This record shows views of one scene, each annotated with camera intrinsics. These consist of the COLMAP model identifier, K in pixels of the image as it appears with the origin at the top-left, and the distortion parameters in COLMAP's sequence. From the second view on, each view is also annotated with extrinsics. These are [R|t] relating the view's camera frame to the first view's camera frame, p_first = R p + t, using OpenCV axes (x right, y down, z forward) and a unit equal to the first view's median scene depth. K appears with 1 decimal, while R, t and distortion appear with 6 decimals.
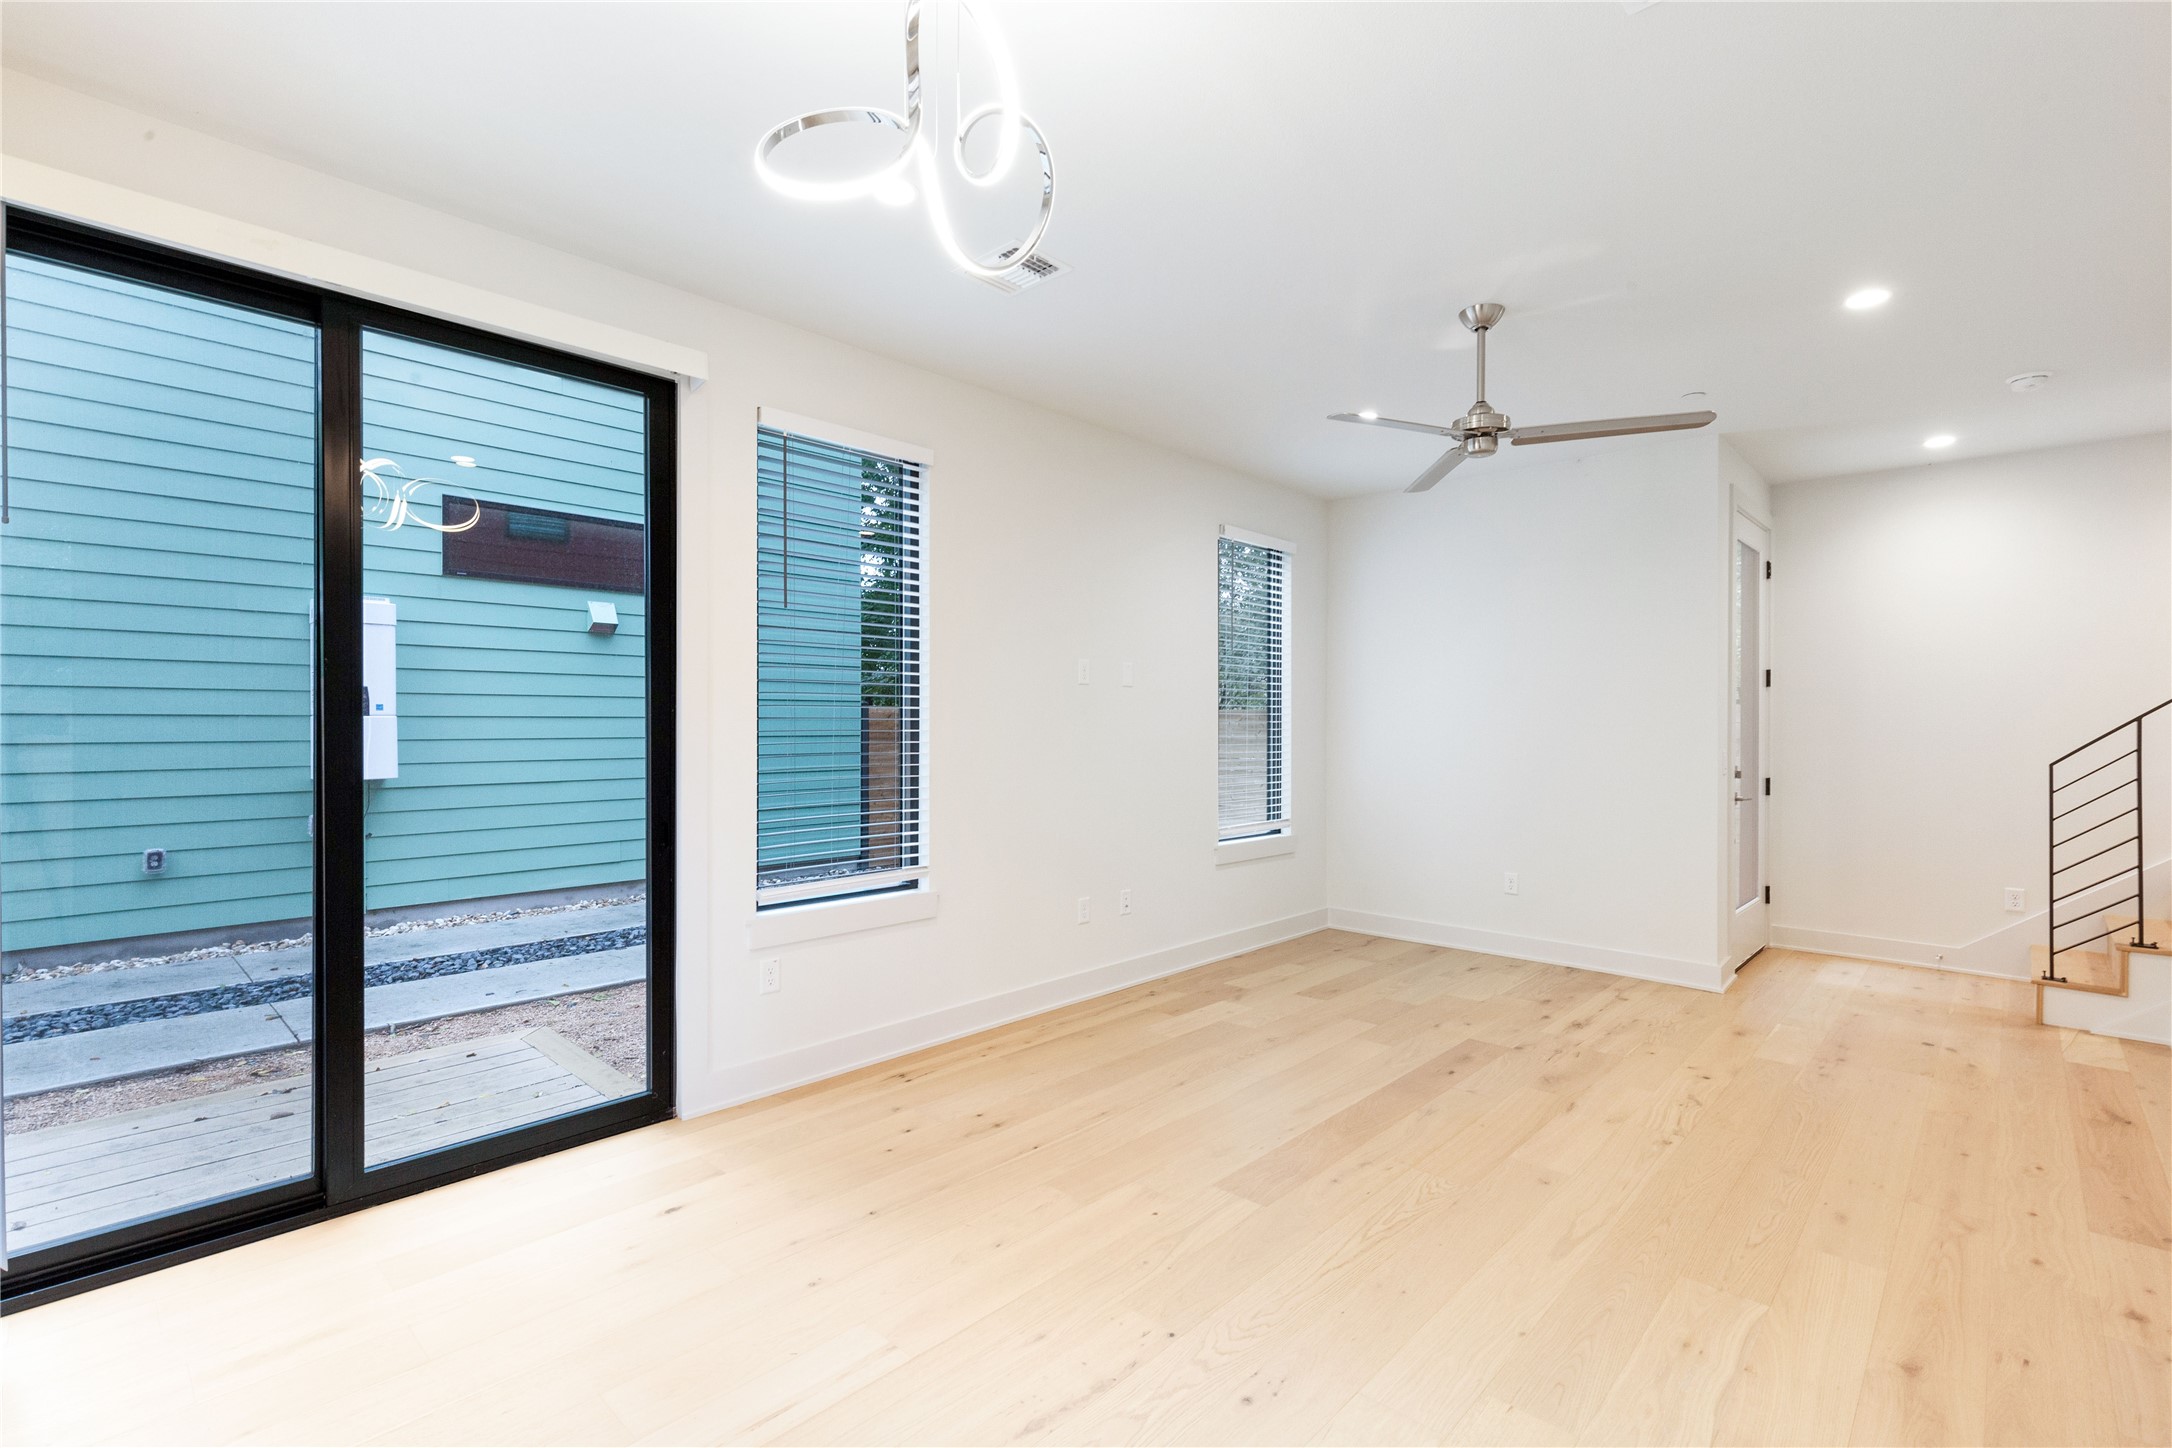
lens RADIAL K [[988.6, 0, 1098.3], [0, 988.6, 719.5], [0, 0, 1]] dist [0.012536, -0.001550]
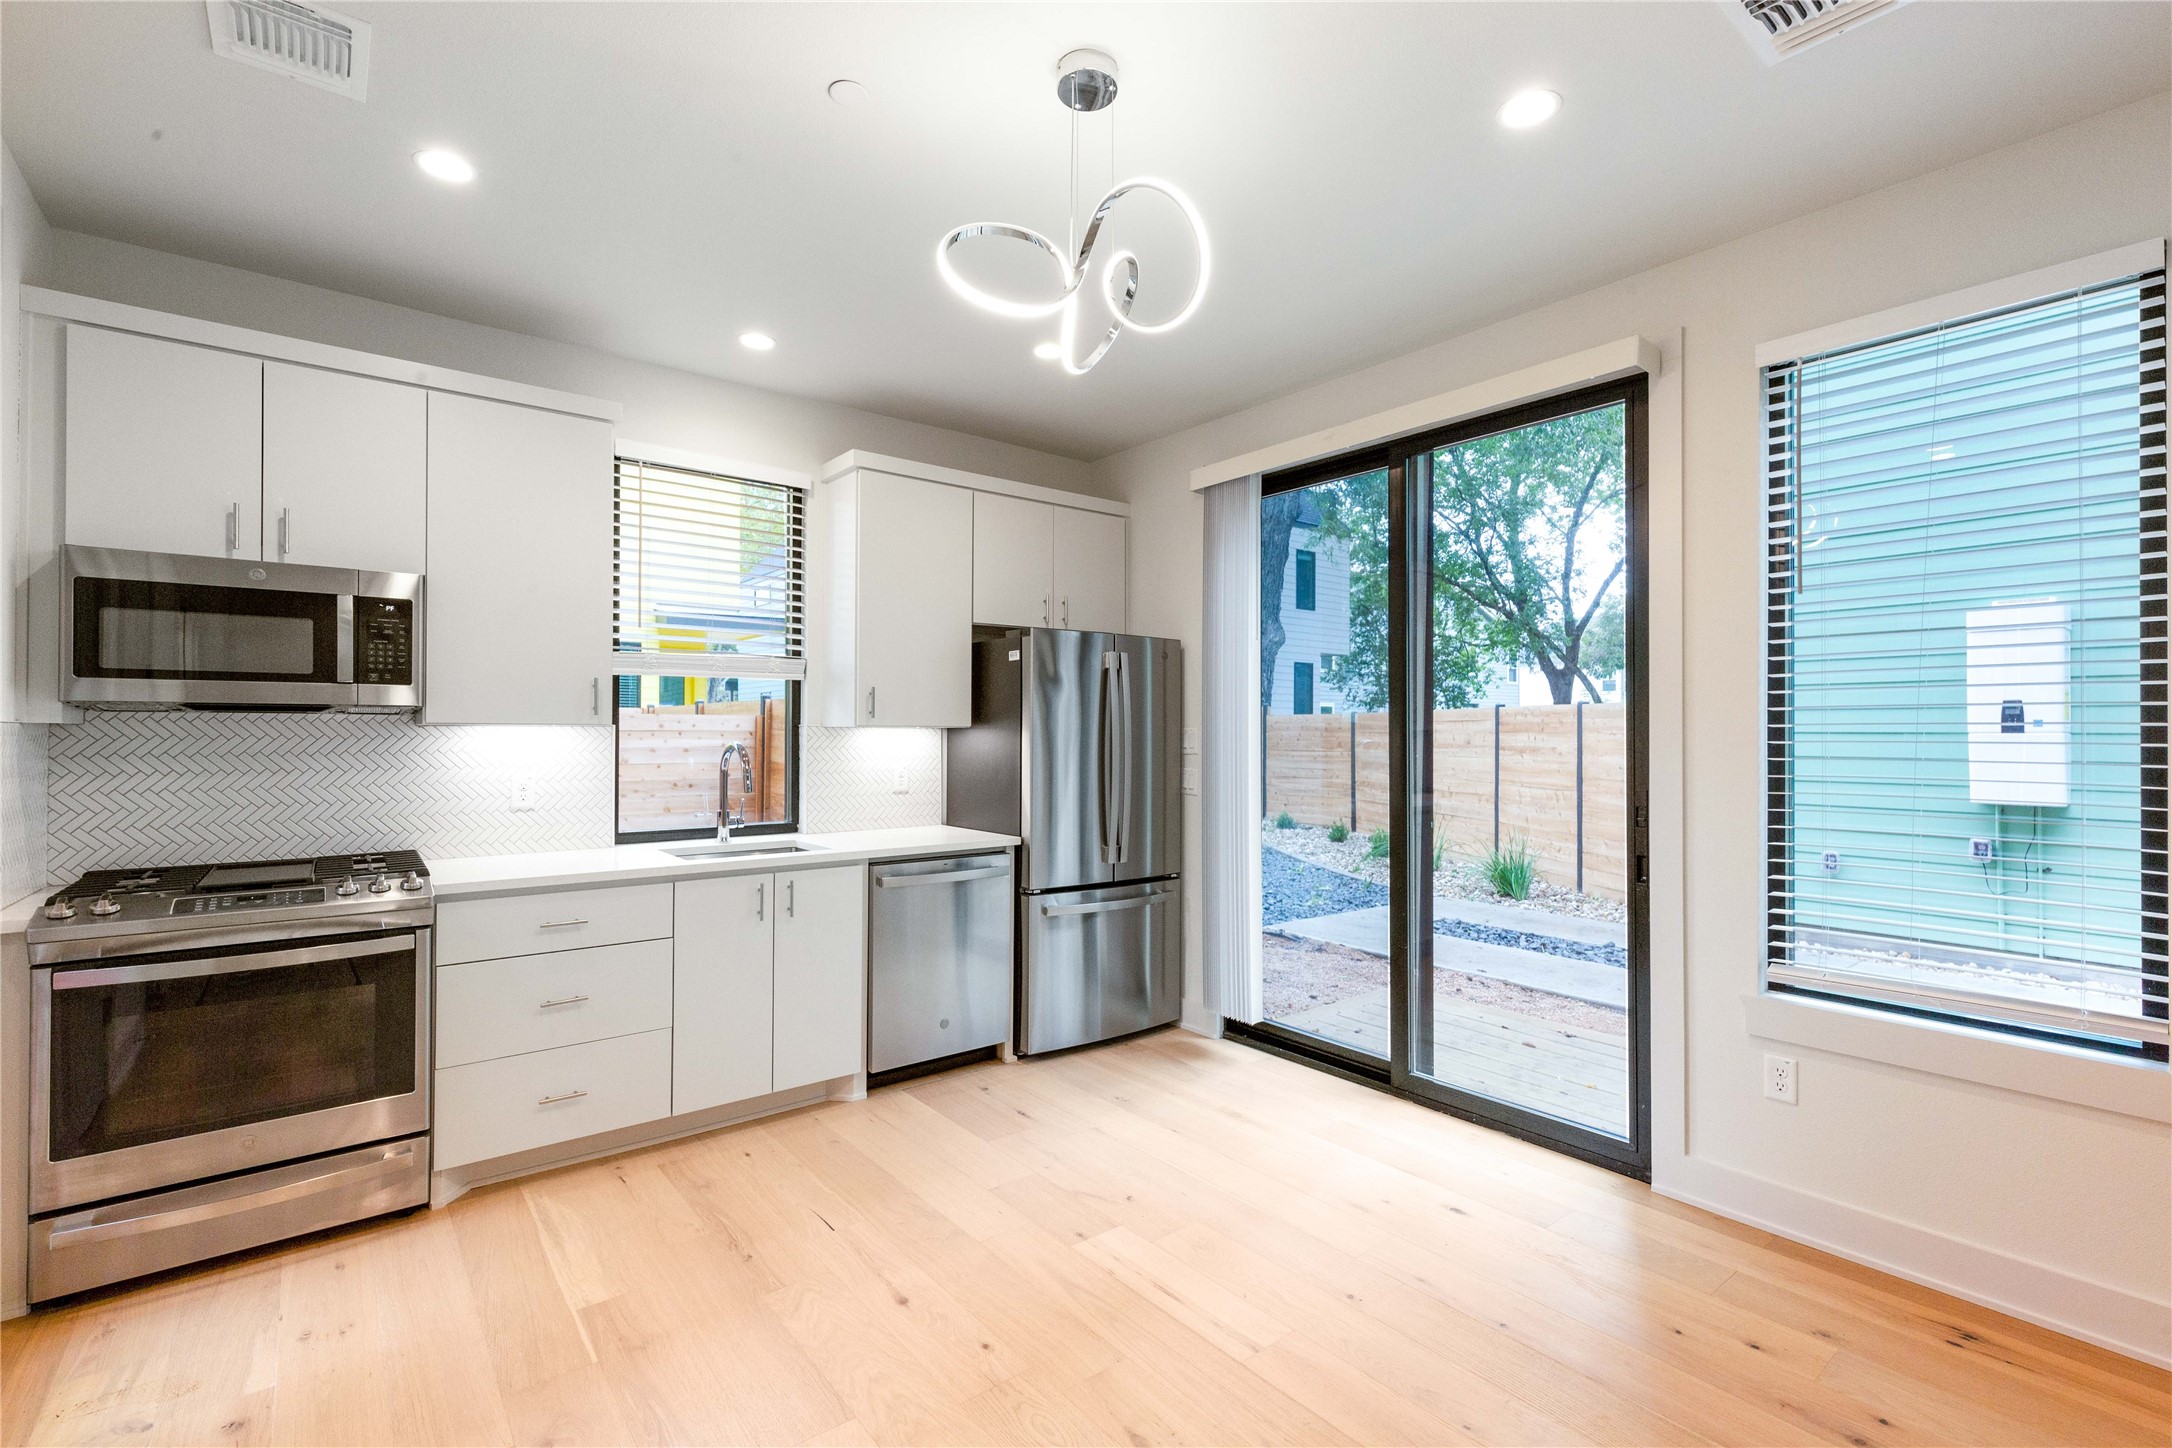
lens RADIAL K [[988.6, 0, 1086.3], [0, 988.6, 722.1], [0, 0, 1]] dist [0.012536, -0.001550]
pose [[-0.155229, -0.011014, -0.987817, 0.540604], [0.002685, 0.999929, -0.011571, -0.010101], [0.987875, -0.004449, -0.155189, 0.621050]]
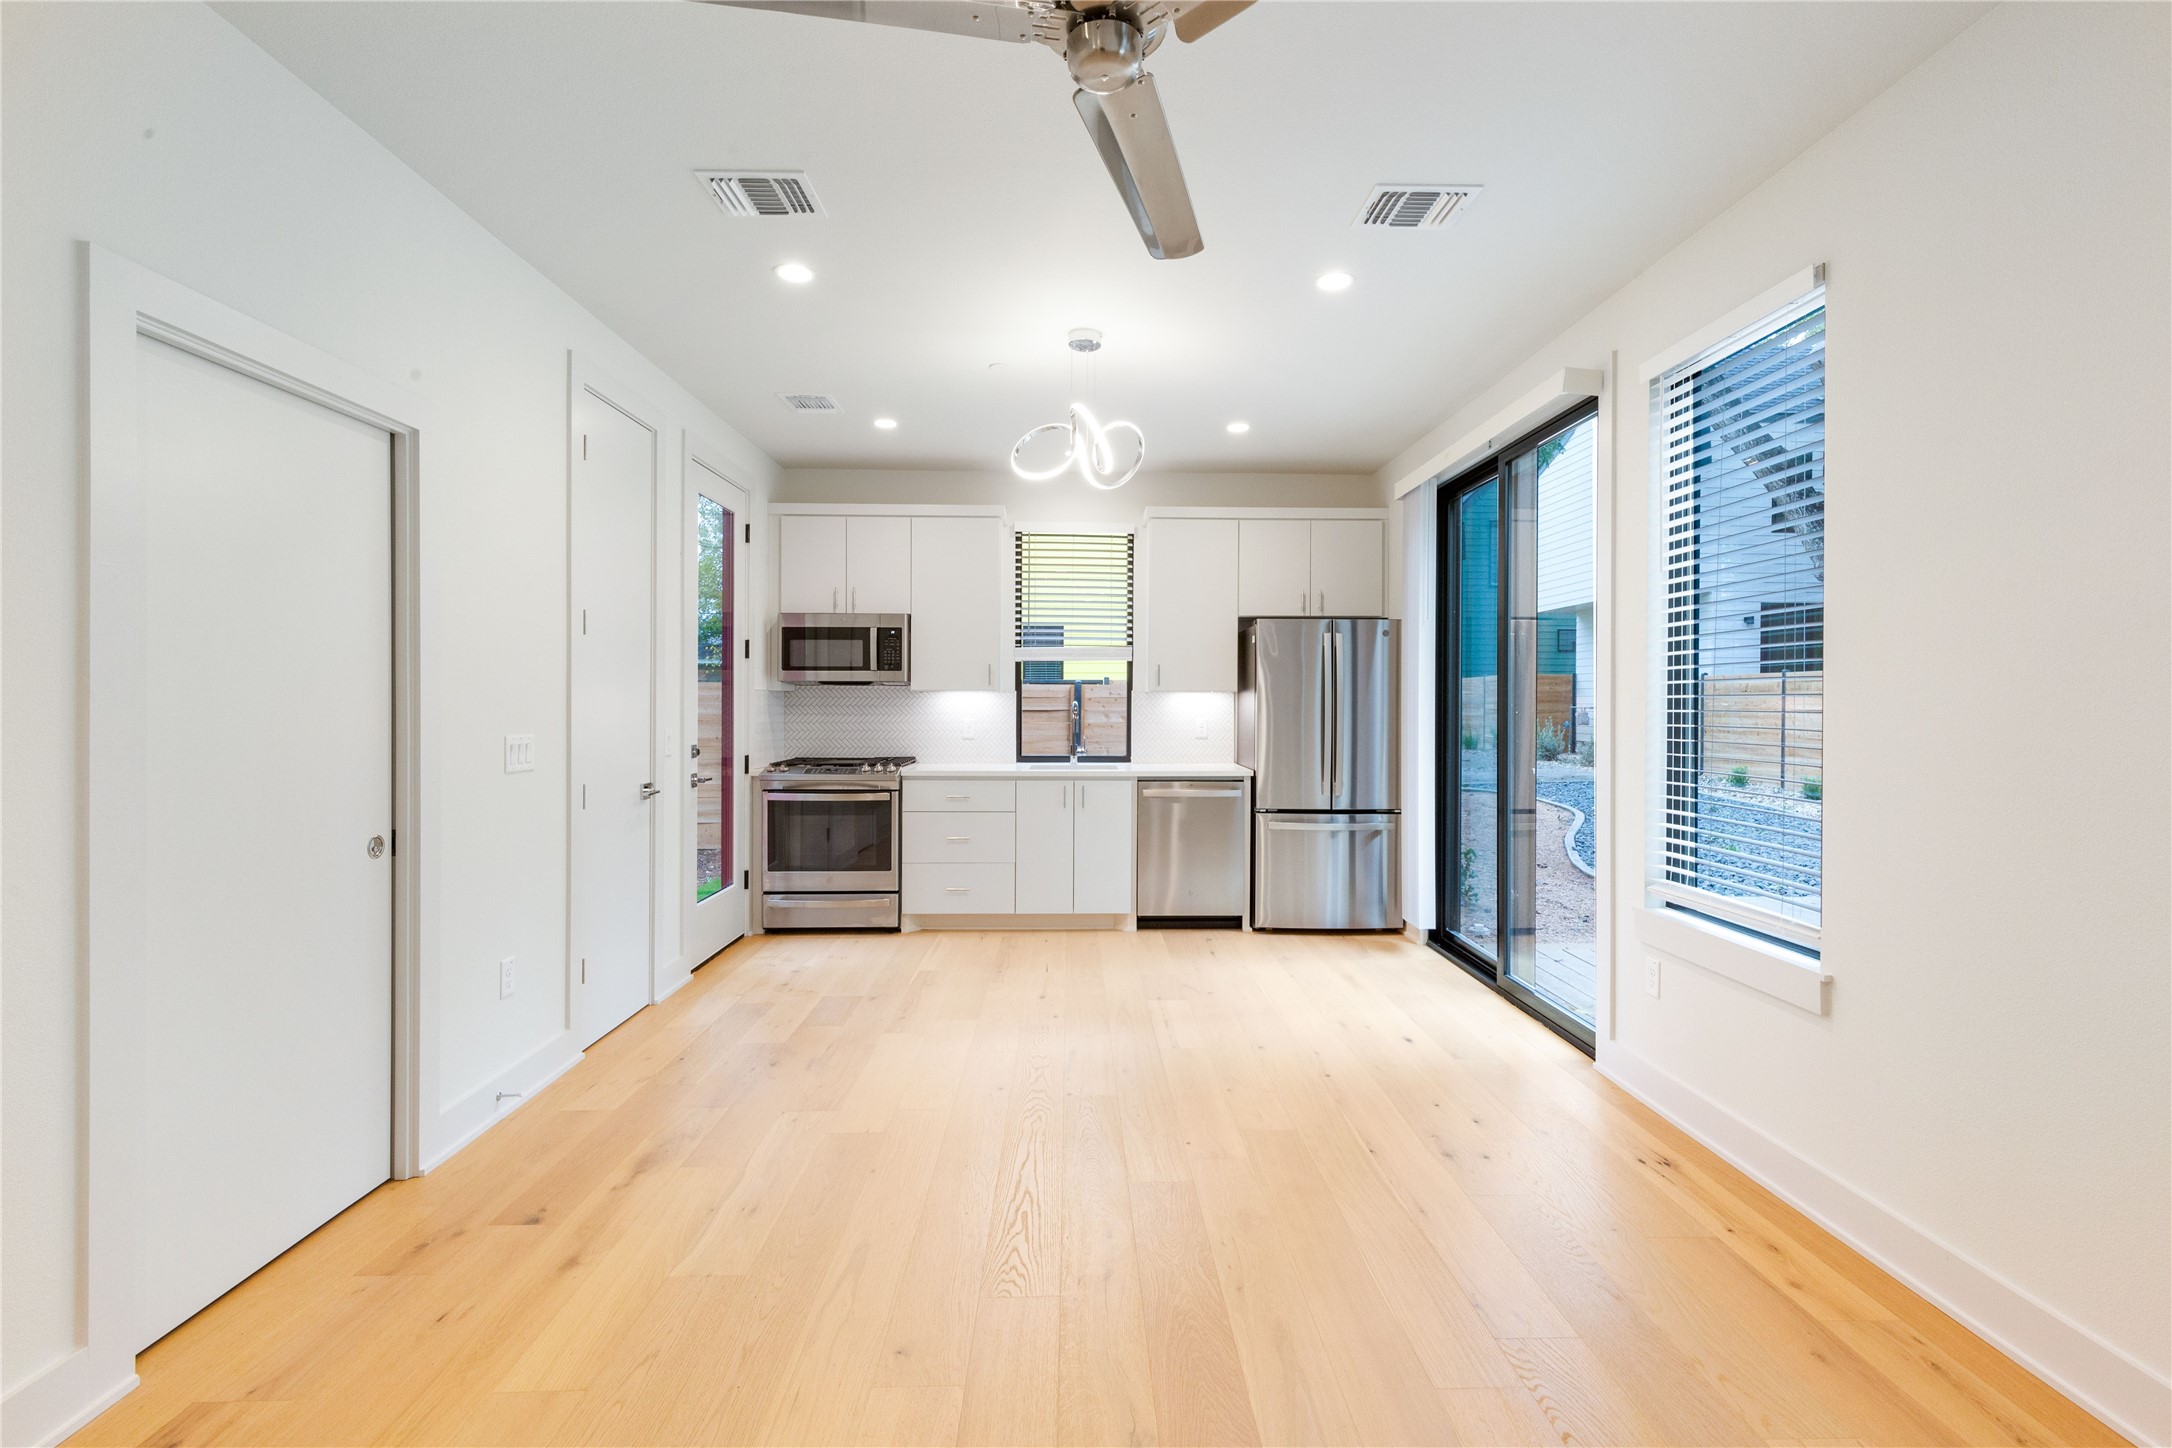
lens RADIAL K [[988.6, 0, 1089.3], [0, 988.6, 711.9], [0, 0, 1]] dist [0.012536, -0.001550]
pose [[-0.724153, 0.002689, -0.689634, 0.718150], [-0.000777, 0.999989, 0.004714, 0.008635], [0.689639, 0.003949, -0.724143, 1.373874]]
